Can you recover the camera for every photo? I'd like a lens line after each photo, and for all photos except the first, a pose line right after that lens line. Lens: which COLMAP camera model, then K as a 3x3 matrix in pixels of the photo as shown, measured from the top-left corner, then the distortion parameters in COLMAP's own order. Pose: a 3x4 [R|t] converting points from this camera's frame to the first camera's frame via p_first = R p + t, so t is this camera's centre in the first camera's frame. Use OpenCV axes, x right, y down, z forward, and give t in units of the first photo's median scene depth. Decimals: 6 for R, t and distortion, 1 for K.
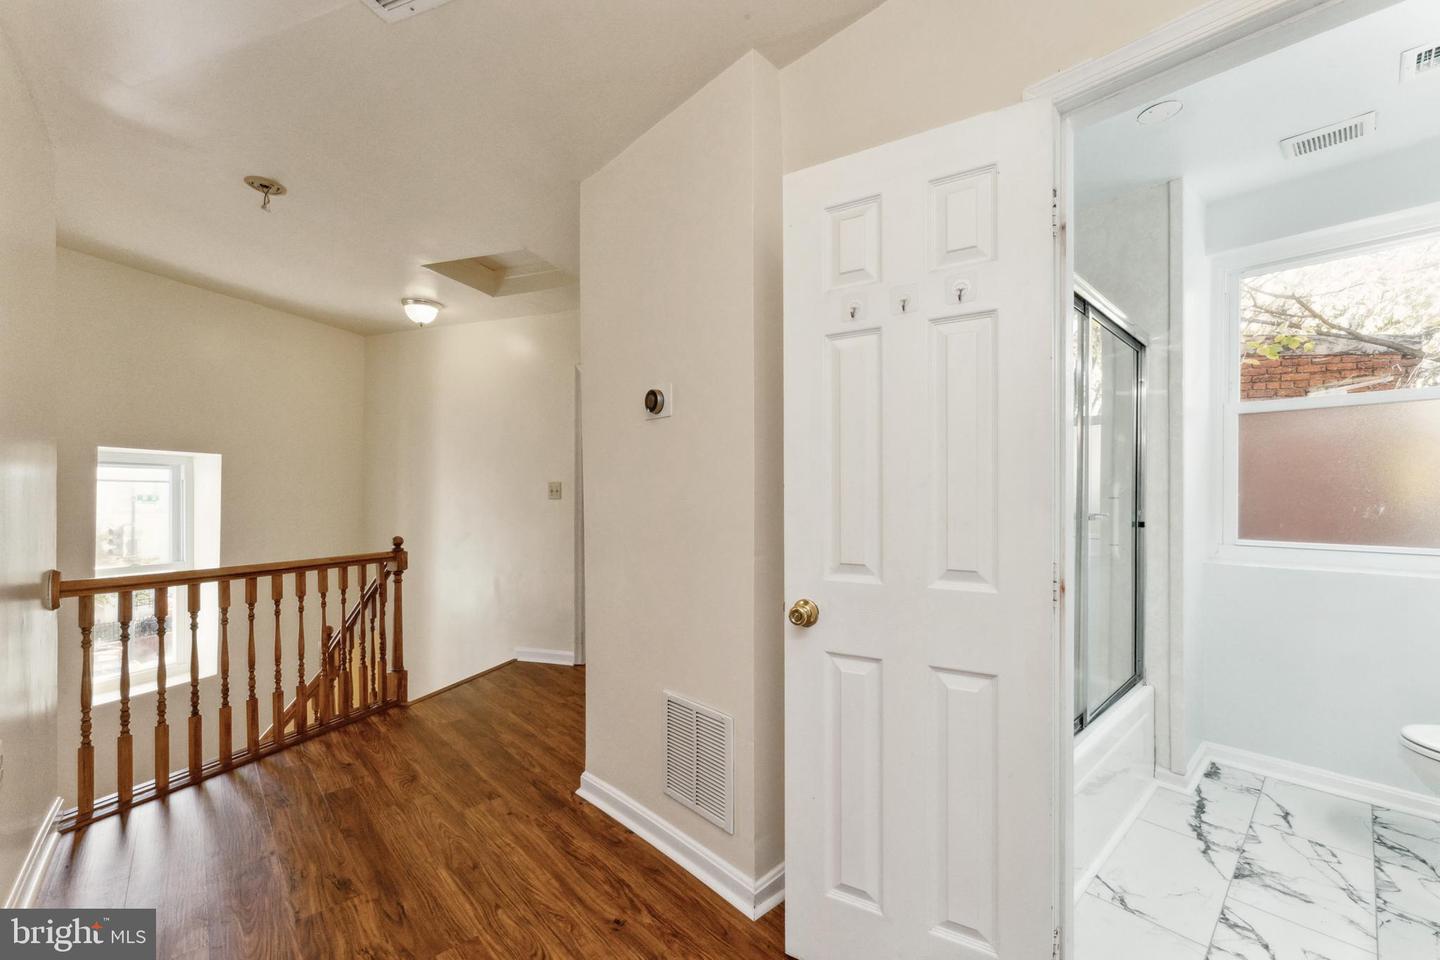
lens RADIAL K [[583.1, 0, 711.1], [0, 583.1, 494.5], [0, 0, 1]] dist [-0.001076, -0.001211]
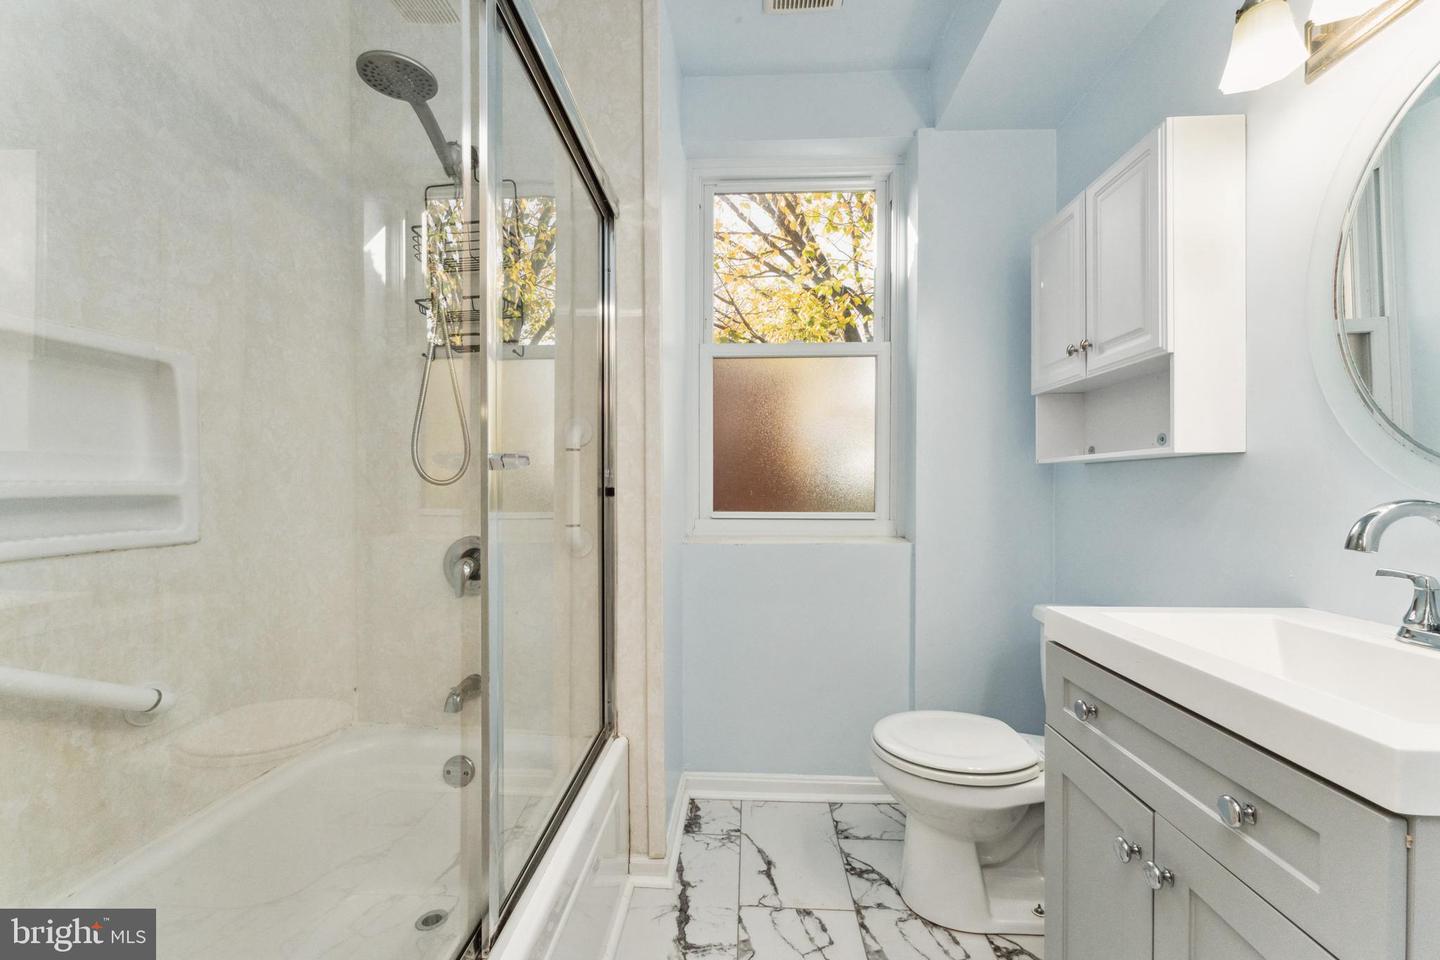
lens RADIAL K [[583.1, 0, 717.8], [0, 583.1, 483.7], [0, 0, 1]] dist [-0.001076, -0.001211]
pose [[0.709553, 0.001492, 0.704650, 0.375663], [0.005104, 0.999961, -0.007256, 0.048967], [-0.704633, 0.008745, 0.709518, 0.467230]]
